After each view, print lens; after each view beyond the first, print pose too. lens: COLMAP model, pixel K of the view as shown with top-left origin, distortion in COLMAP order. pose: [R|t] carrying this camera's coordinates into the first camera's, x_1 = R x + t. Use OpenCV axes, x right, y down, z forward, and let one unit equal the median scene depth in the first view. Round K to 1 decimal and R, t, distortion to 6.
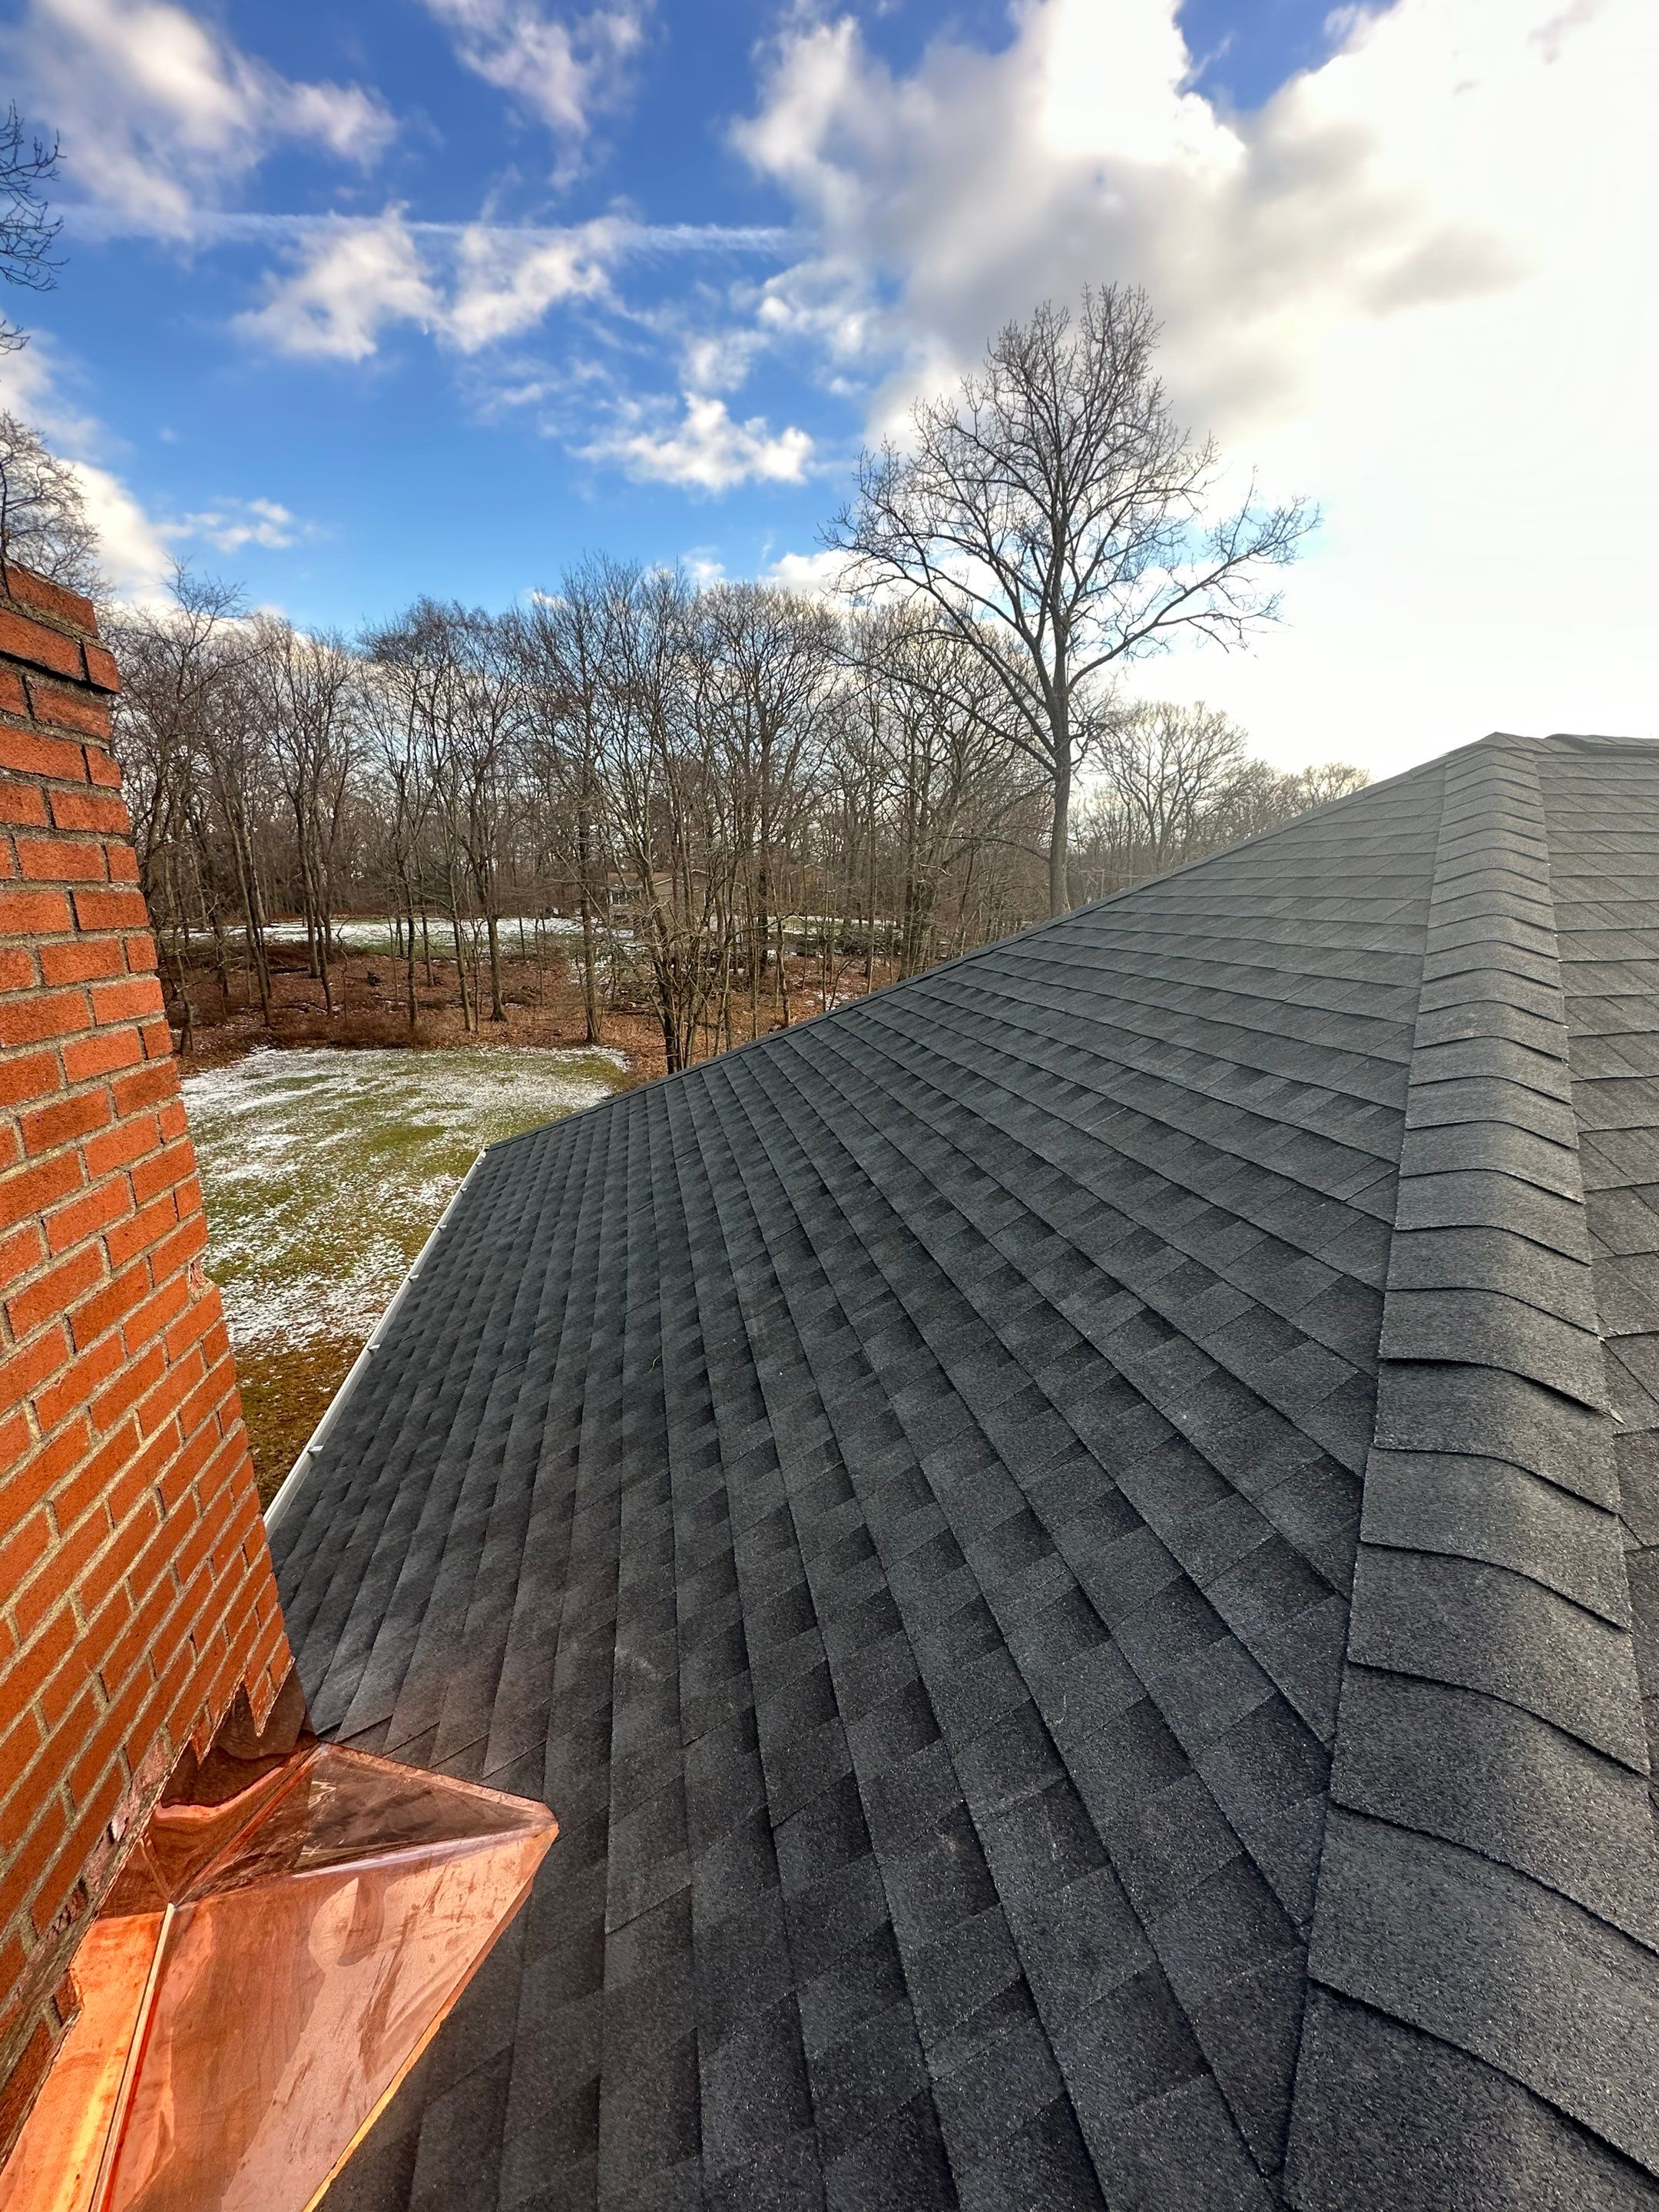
lens RADIAL K [[880.3, 0, 829.5], [0, 880.3, 1106.0], [0, 0, 1]] dist [-0.000207, 0.000299]
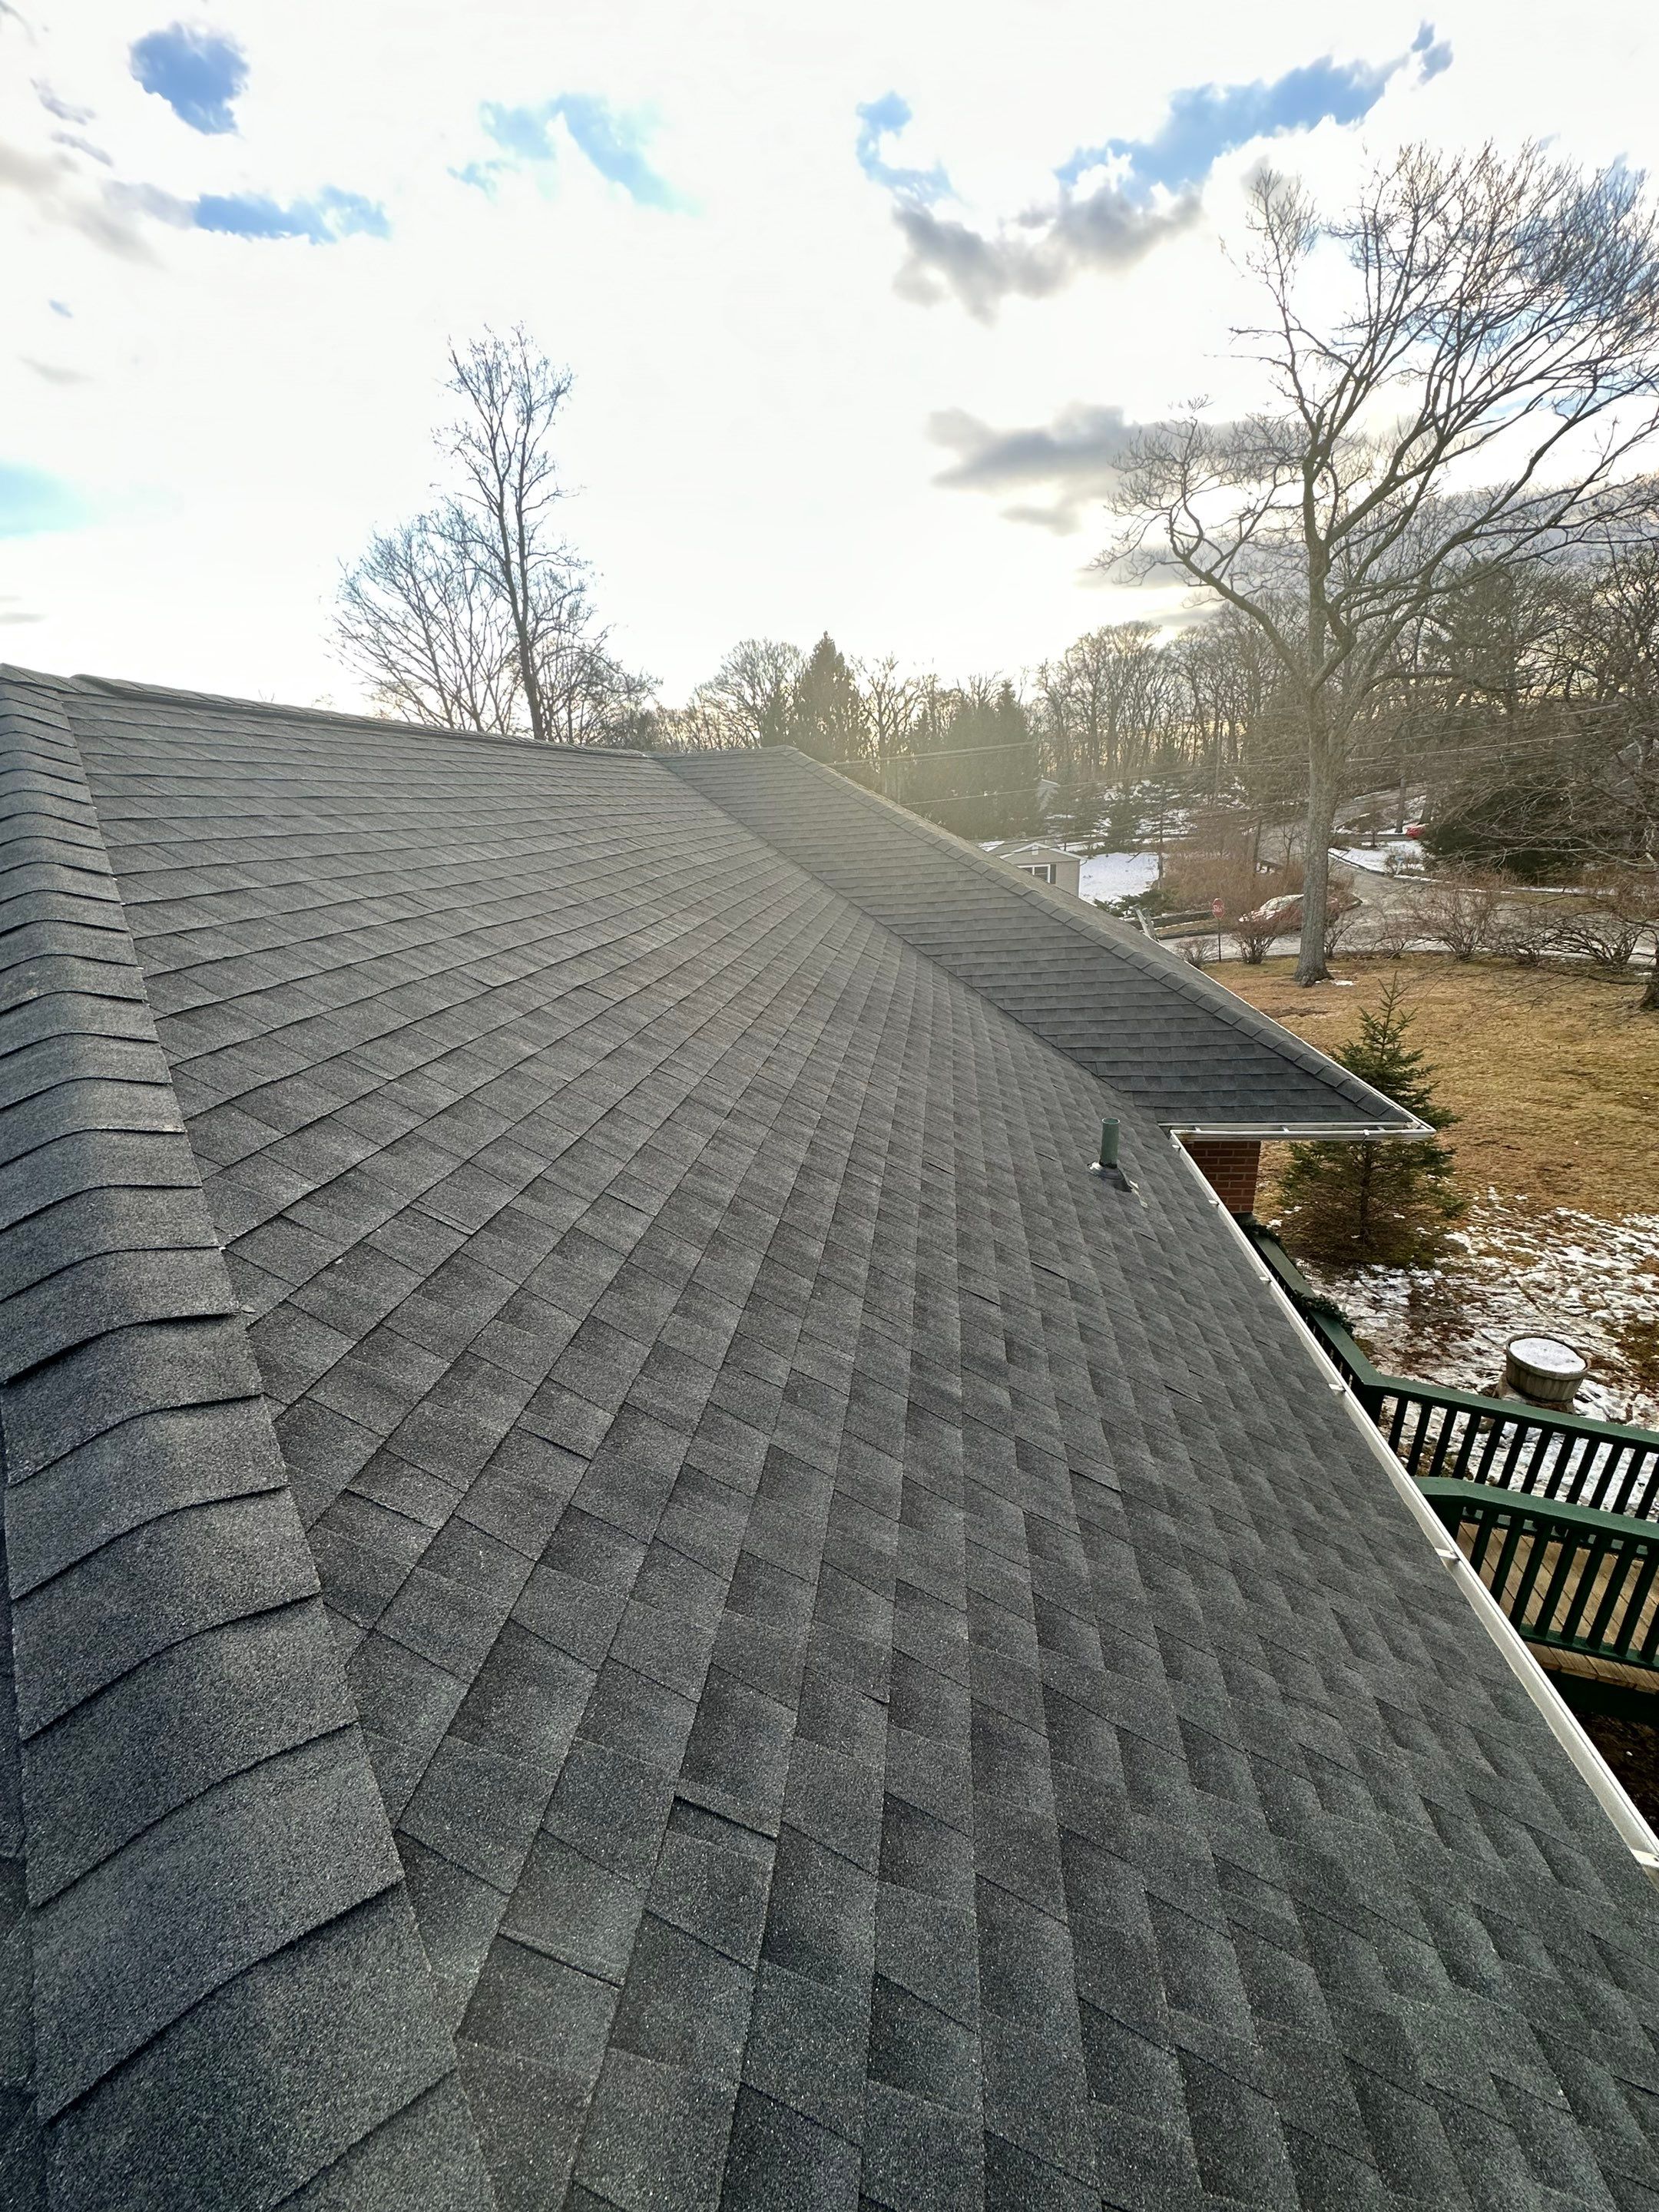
lens RADIAL K [[880.3, 0, 829.5], [0, 880.3, 1106.0], [0, 0, 1]] dist [-0.000207, 0.000299]
pose [[0.328170, -0.315054, 0.890531, 0.191740], [0.273932, 0.933971, 0.229475, 0.052044], [-0.904027, 0.168638, 0.392805, -0.093945]]
